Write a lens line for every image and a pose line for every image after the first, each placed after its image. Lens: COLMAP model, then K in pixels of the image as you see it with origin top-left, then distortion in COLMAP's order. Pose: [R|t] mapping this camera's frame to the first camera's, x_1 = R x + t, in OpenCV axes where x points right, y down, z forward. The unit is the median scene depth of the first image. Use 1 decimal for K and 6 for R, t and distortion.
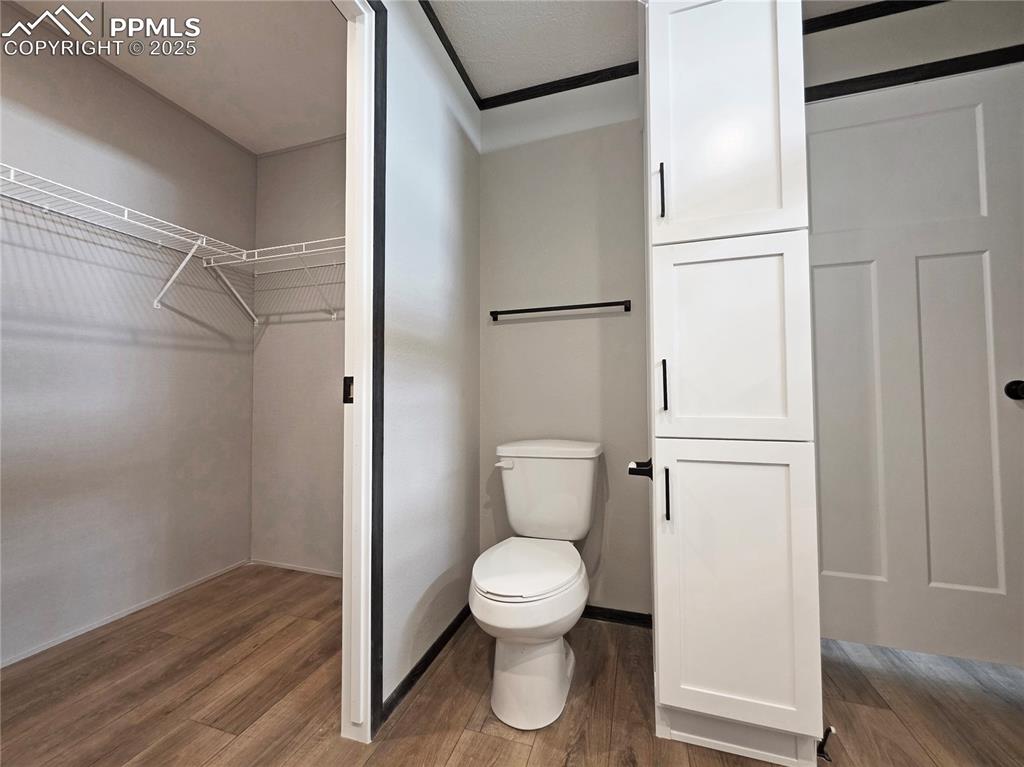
lens RADIAL K [[412.6, 0, 510.3], [0, 412.6, 384.5], [0, 0, 1]] dist [-0.000538, -0.000251]
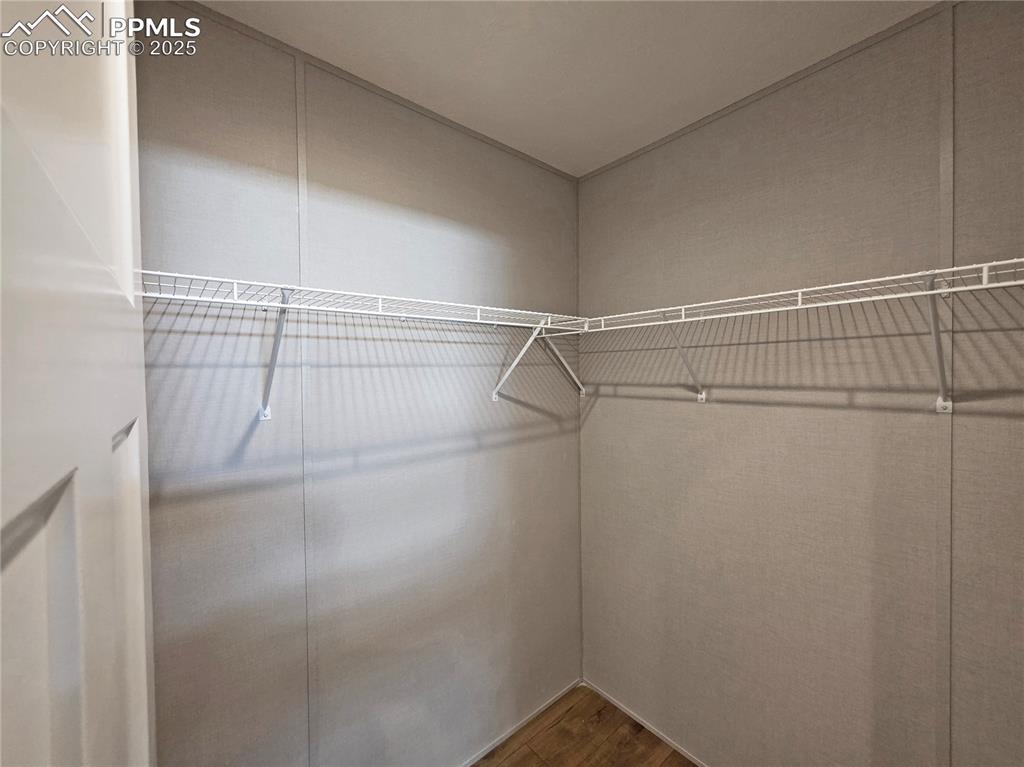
lens RADIAL K [[413.5, 0, 505.0], [0, 413.5, 381.7], [0, 0, 1]] dist [-0.000297, 0.000467]
pose [[0.846667, 0.002930, -0.532115, -0.344566], [0.027633, 0.998393, 0.049466, -0.233558], [0.531406, -0.056585, 0.845226, 0.264359]]
